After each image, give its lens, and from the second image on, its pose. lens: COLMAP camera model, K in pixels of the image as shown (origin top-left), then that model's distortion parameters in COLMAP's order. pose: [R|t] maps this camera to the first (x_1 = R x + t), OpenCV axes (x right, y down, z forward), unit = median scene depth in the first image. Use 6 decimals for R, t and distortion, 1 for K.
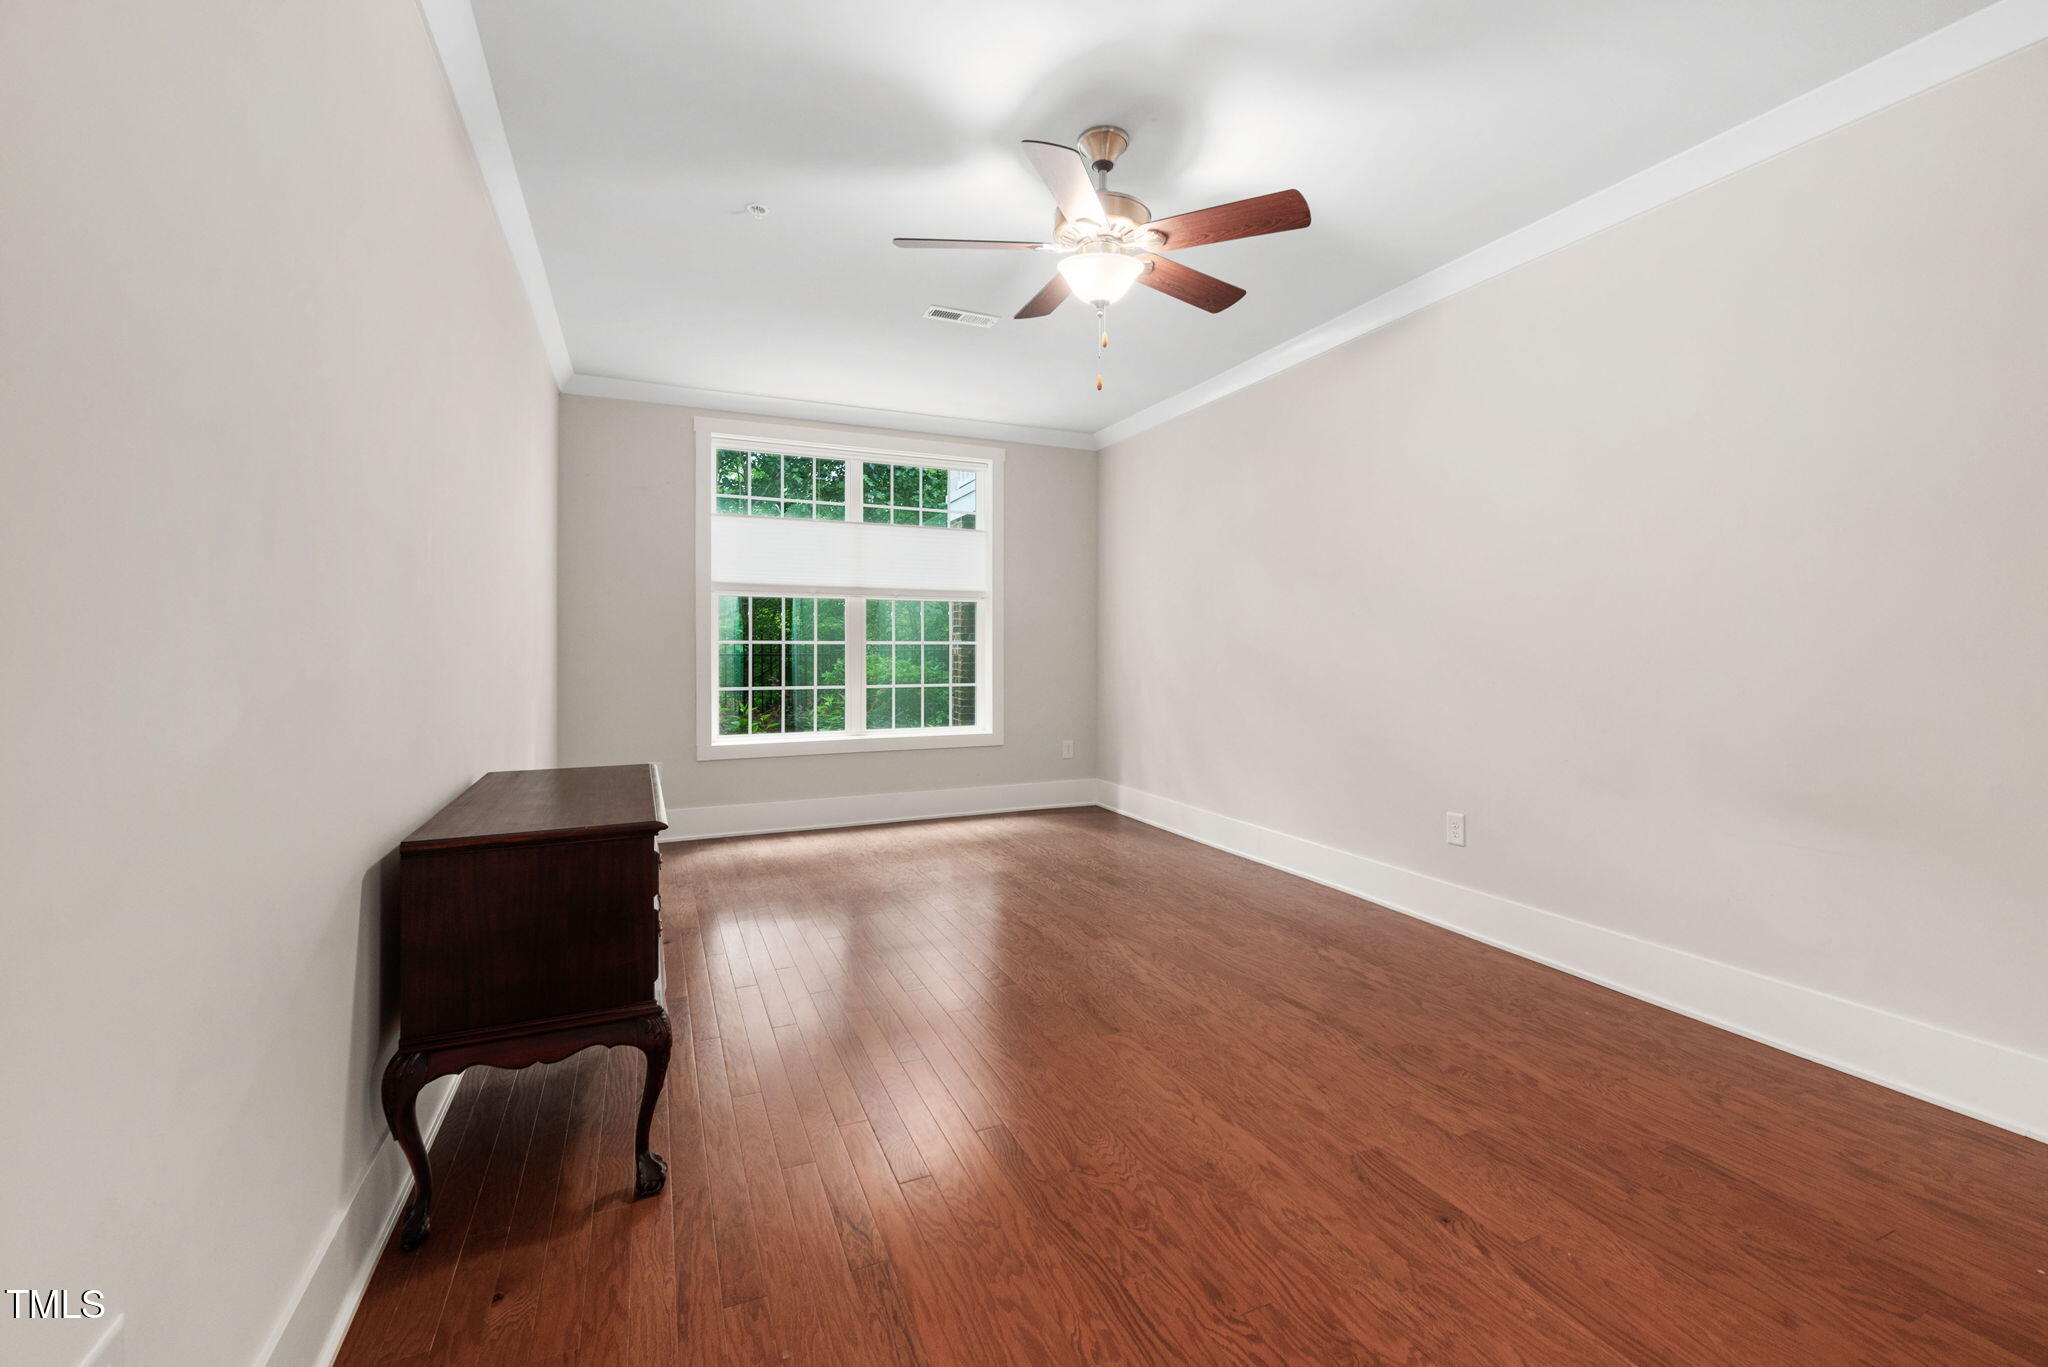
lens RADIAL K [[830.4, 0, 1004.8], [0, 830.4, 650.2], [0, 0, 1]] dist [-0.000065, -0.000043]
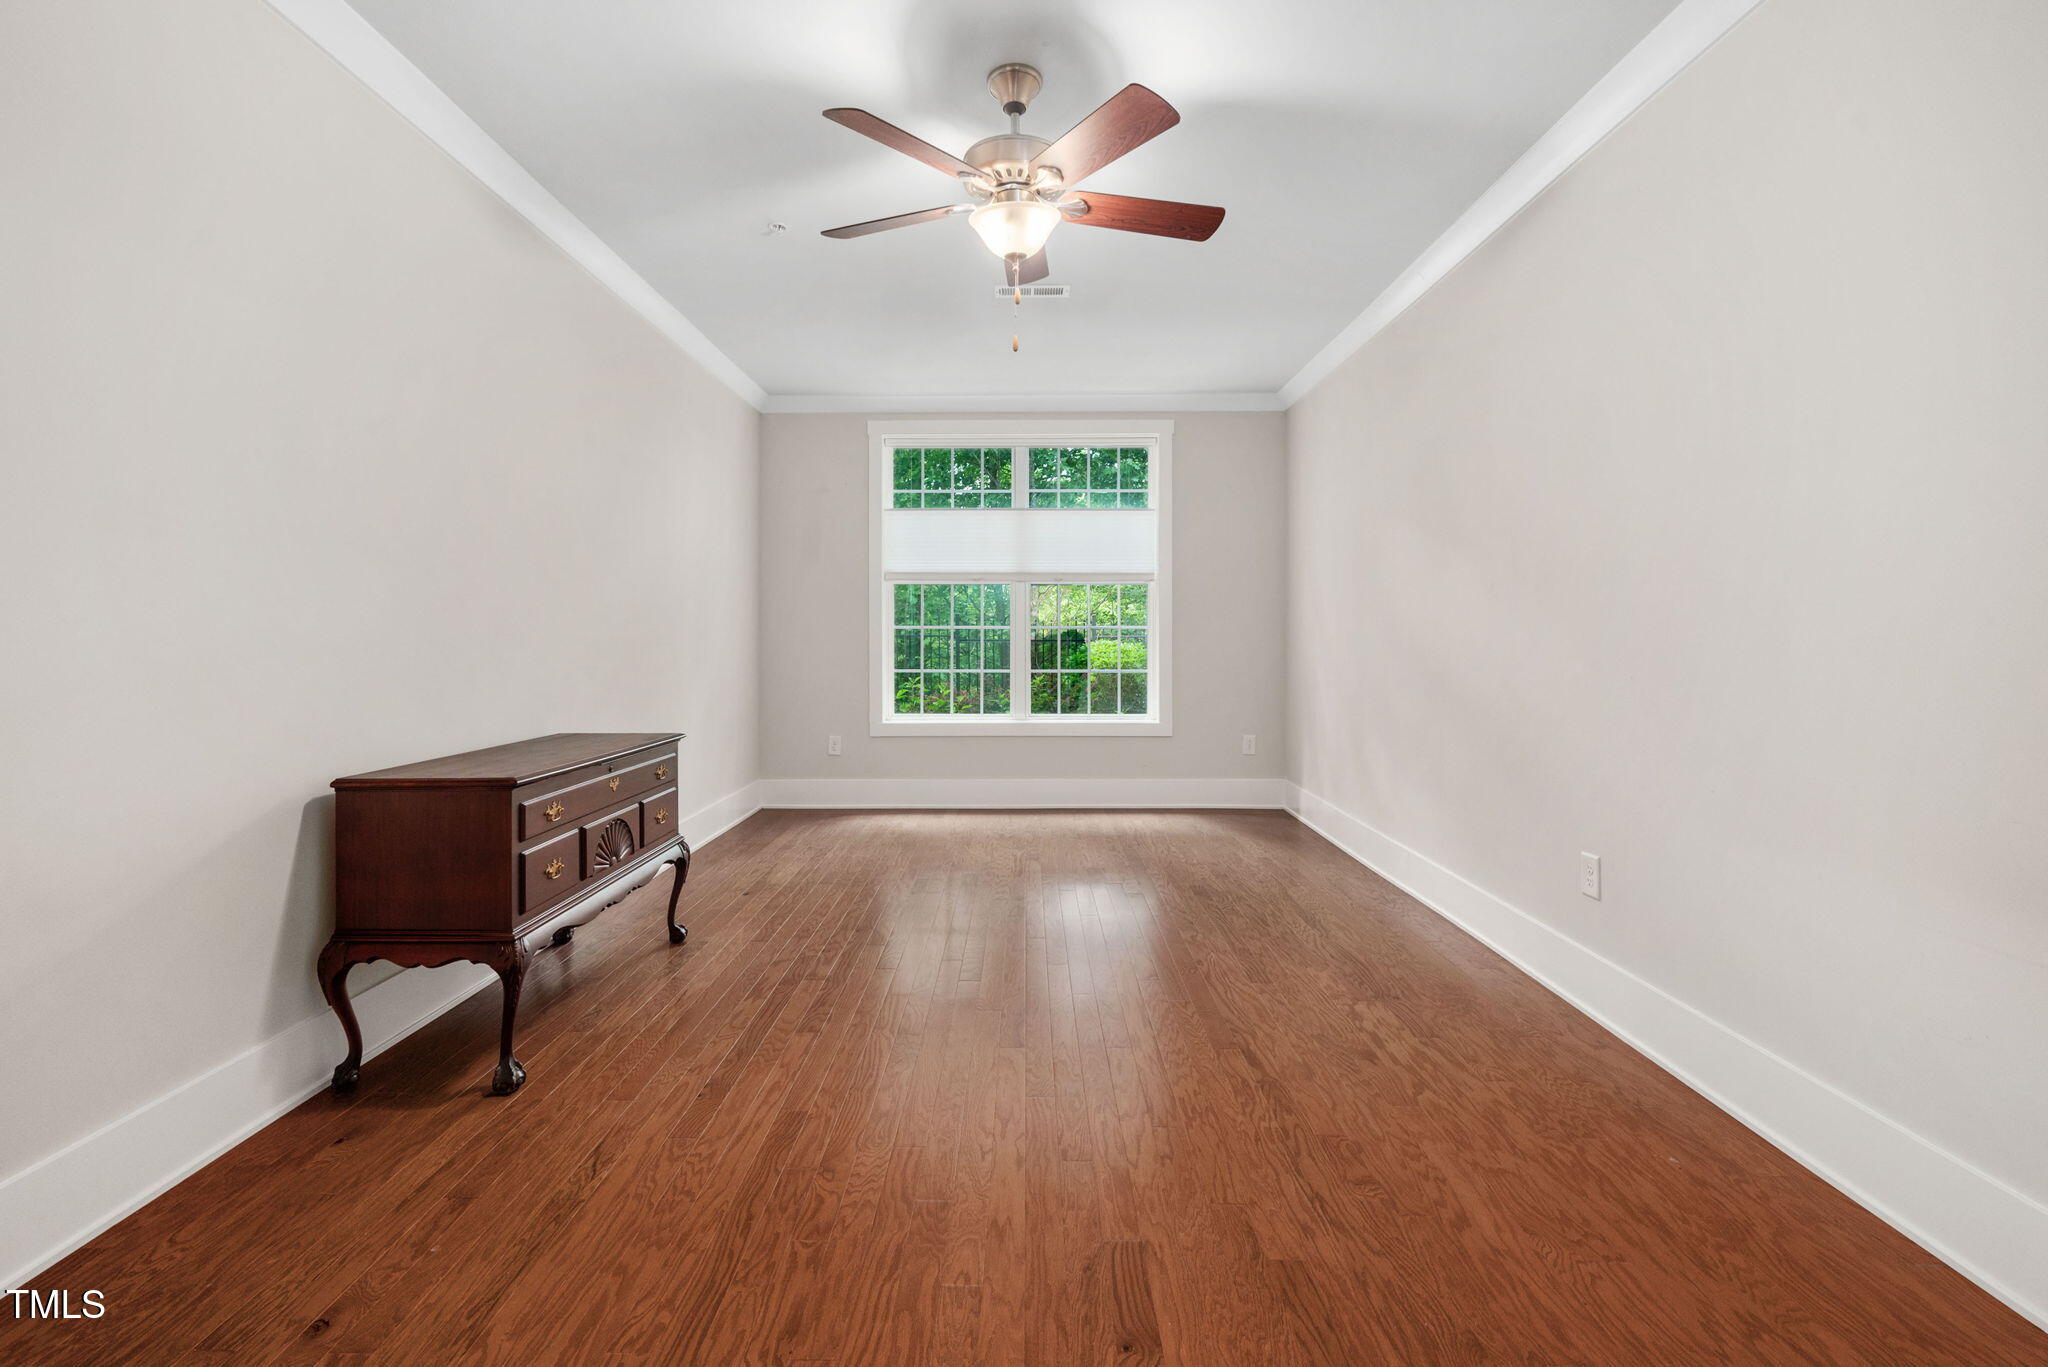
lens RADIAL K [[839.1, 0, 1019.4], [0, 839.1, 630.7], [0, 0, 1]] dist [-0.000485, -0.000315]
pose [[0.912273, -0.003603, -0.409566, 0.392880], [-0.000429, 0.999952, -0.009754, 0.007811], [0.409582, 0.009074, 0.912228, 0.117016]]
